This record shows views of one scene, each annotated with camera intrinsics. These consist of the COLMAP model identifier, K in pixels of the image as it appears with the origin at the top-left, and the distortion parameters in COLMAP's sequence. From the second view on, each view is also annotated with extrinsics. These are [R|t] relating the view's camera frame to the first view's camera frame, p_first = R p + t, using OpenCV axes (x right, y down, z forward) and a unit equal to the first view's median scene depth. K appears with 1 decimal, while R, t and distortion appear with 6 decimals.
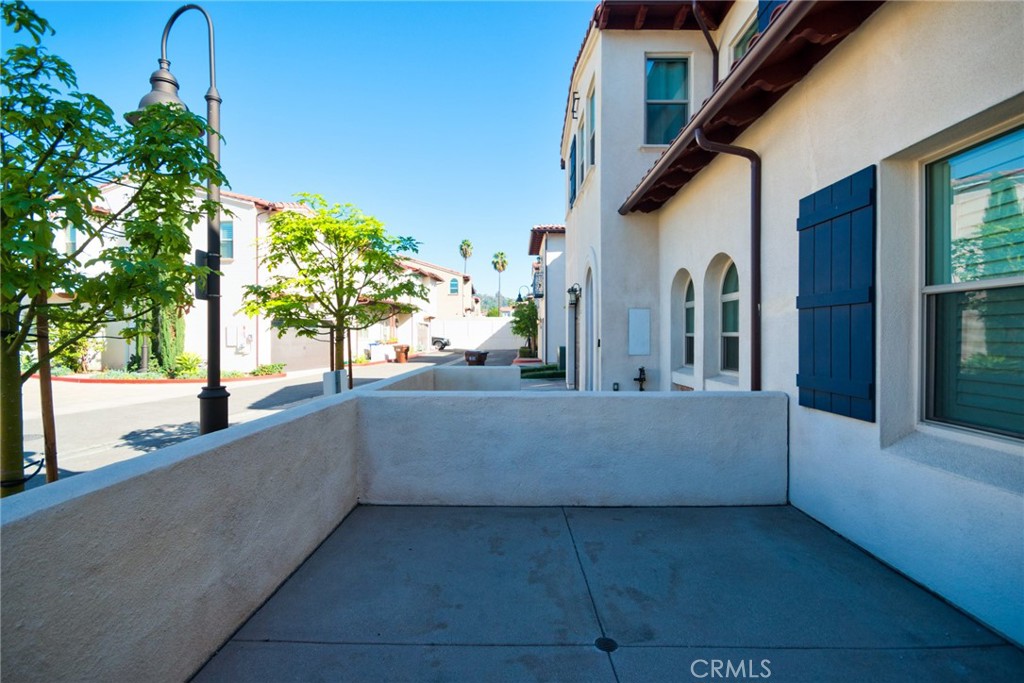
lens RADIAL K [[449.7, 0, 512.0], [0, 449.7, 341.5], [0, 0, 1]] dist [-0.000038, -0.000021]
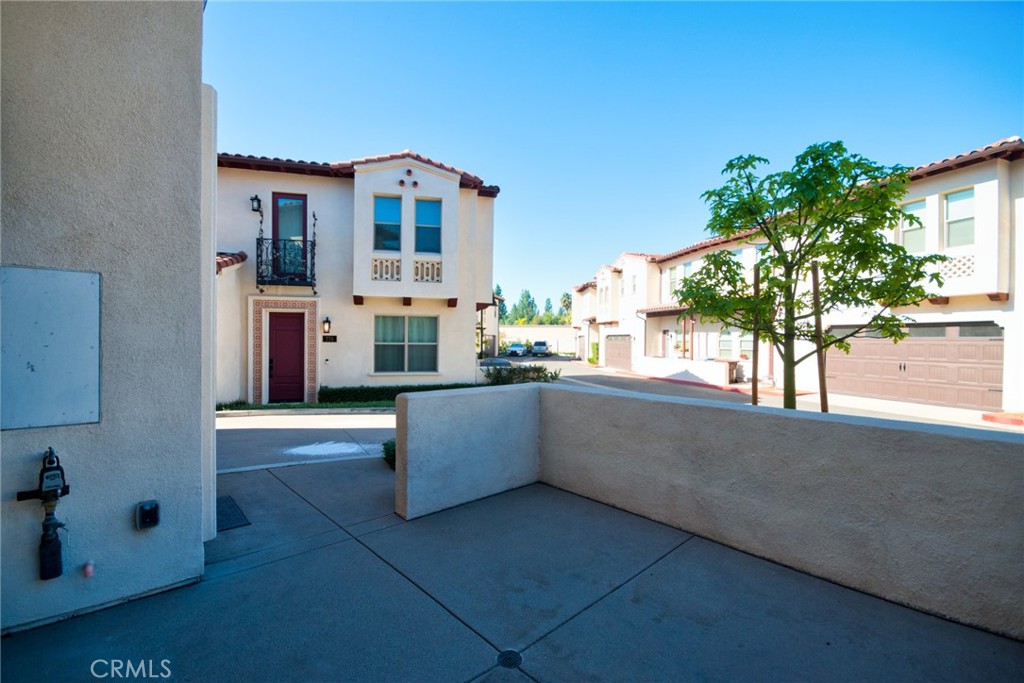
lens RADIAL K [[449.7, 0, 512.0], [0, 449.7, 341.5], [0, 0, 1]] dist [-0.000038, -0.000021]
pose [[-0.741600, -0.002137, -0.670839, 0.832643], [-0.009972, 0.999920, 0.007839, 0.007185], [0.670769, 0.012503, -0.741561, 1.684619]]
